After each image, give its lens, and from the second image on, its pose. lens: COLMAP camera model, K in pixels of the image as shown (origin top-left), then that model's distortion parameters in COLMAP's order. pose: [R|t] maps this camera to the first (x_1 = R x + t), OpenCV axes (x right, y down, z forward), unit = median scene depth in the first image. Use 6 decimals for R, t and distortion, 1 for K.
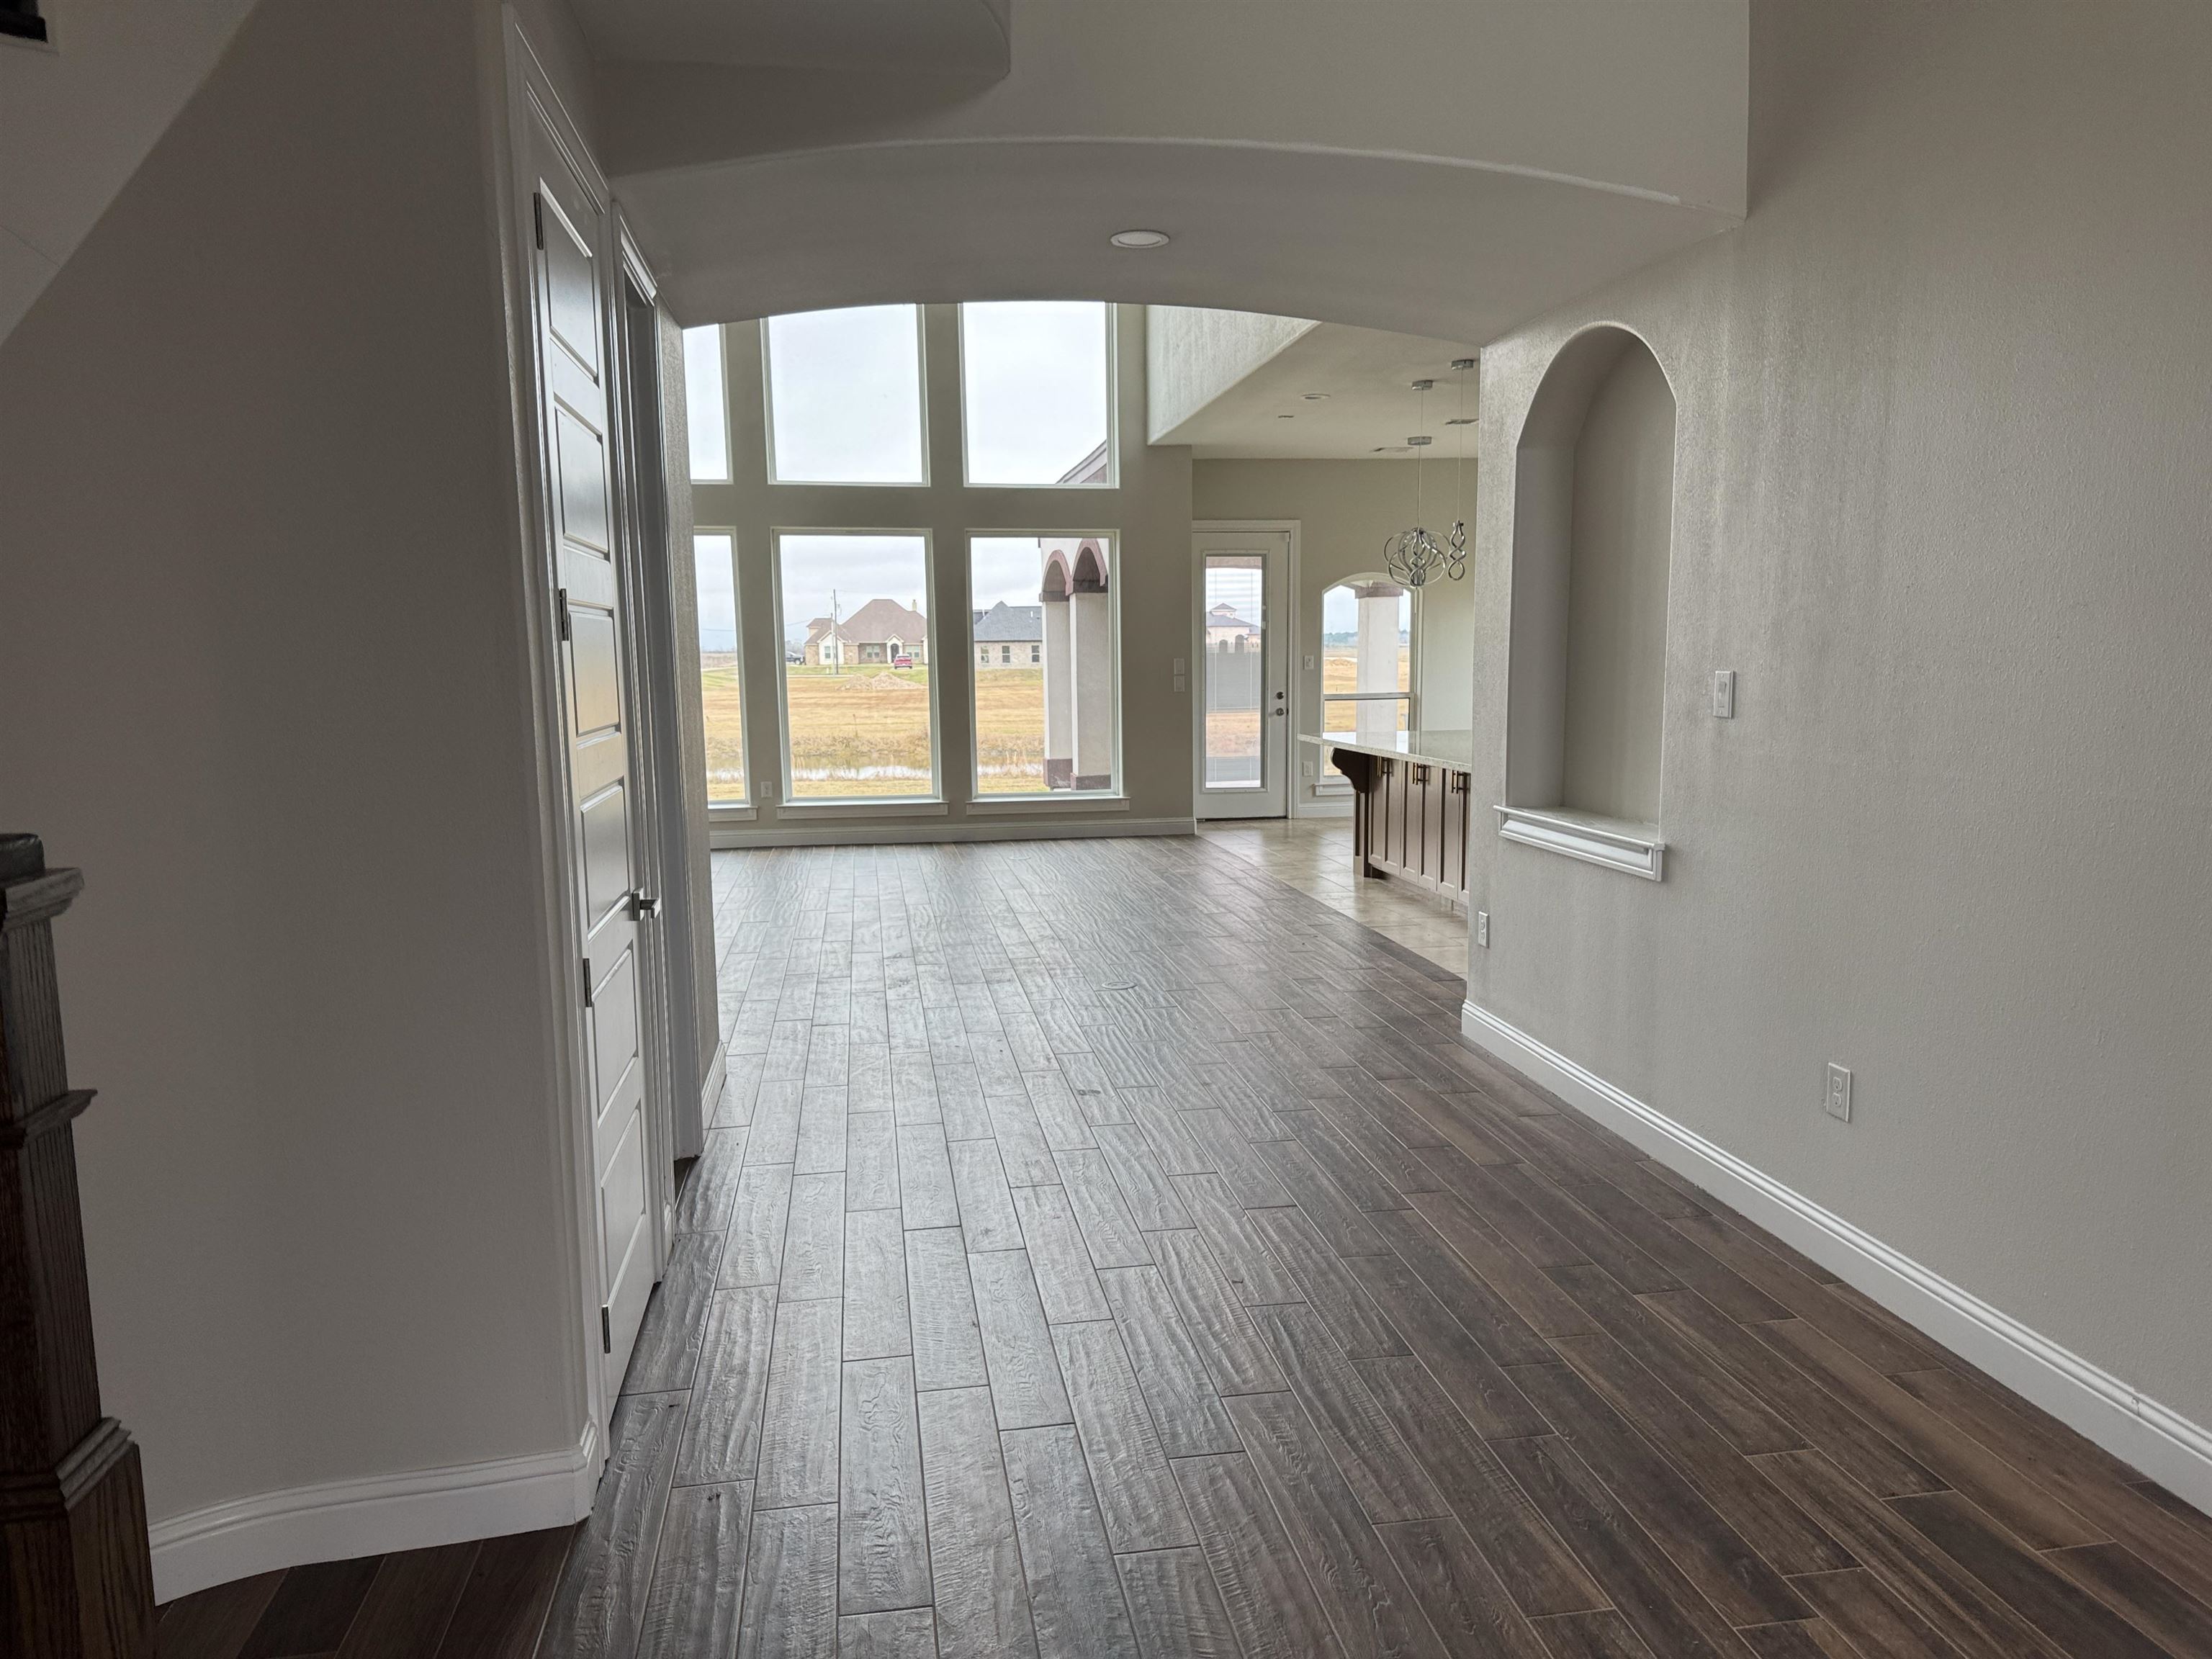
lens RADIAL K [[1579.1, 0, 1119.7], [0, 1579.1, 851.1], [0, 0, 1]] dist [0.056098, -0.070918]
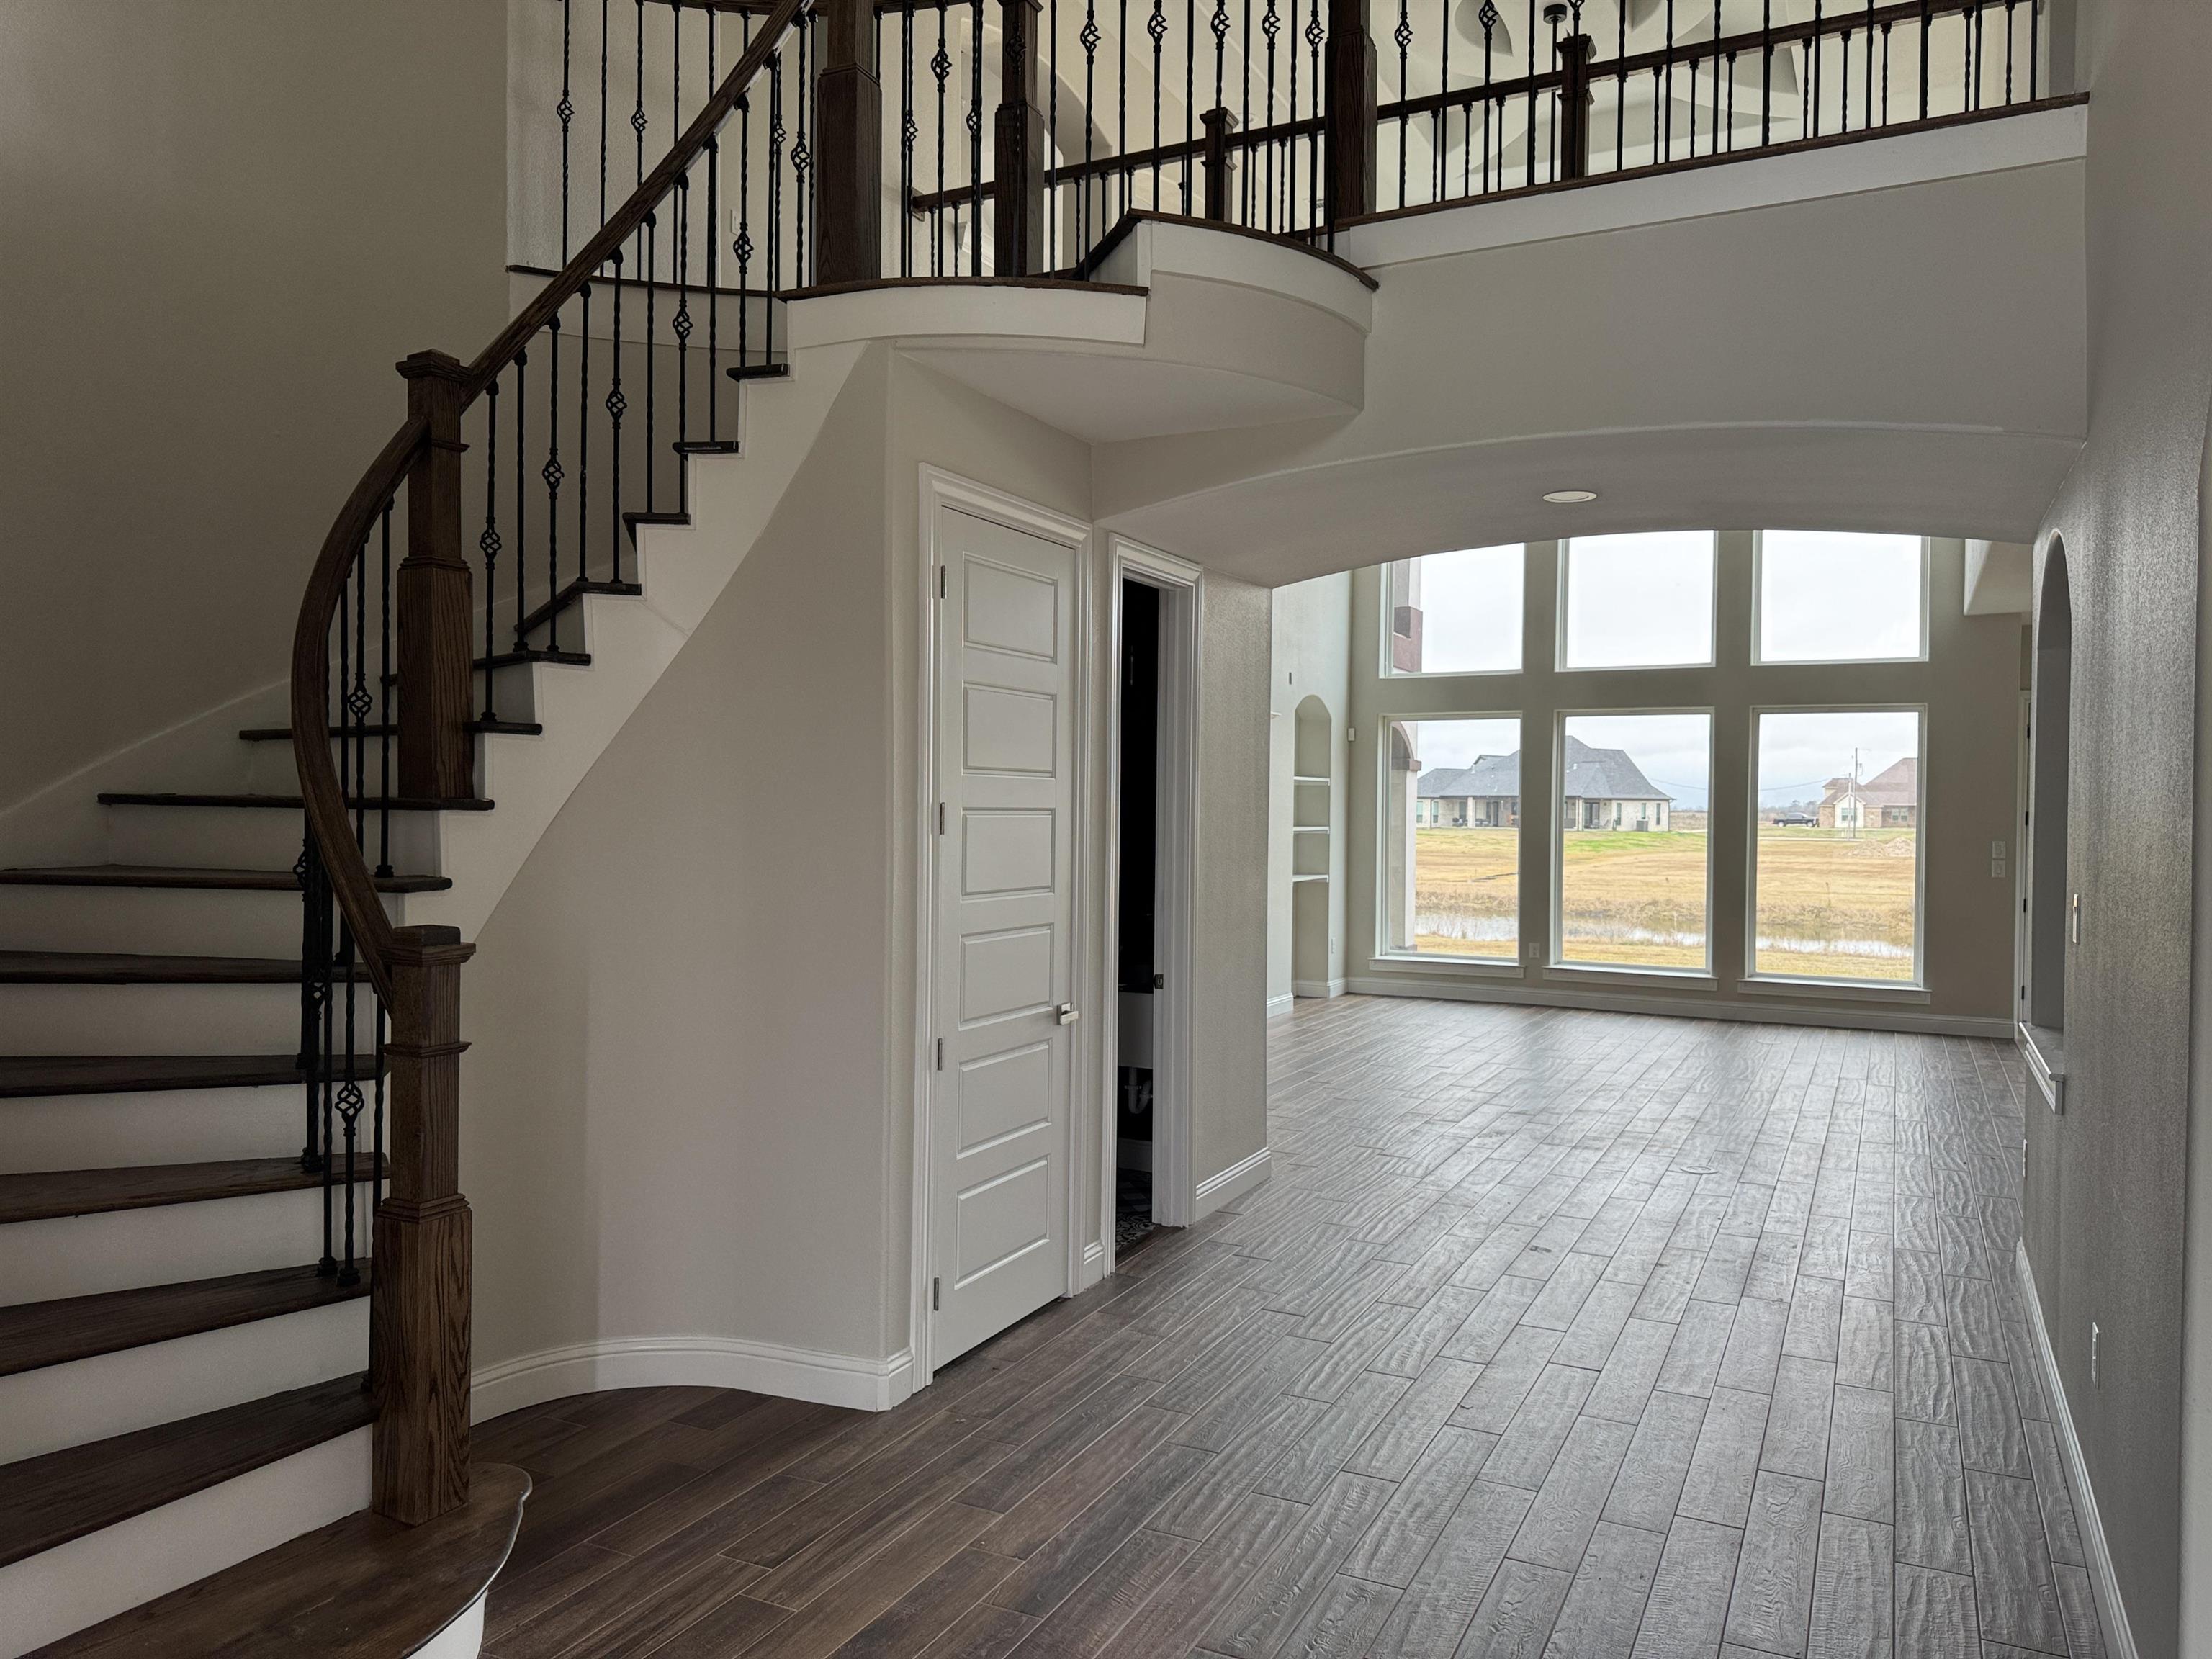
lens RADIAL K [[1579.1, 0, 1089.4], [0, 1579.1, 814.5], [0, 0, 1]] dist [0.056098, -0.070918]
pose [[0.798363, 0.028673, -0.601494, 0.174270], [-0.100120, 0.991283, -0.085635, -0.008208], [0.593795, 0.128589, 0.794275, -0.037986]]
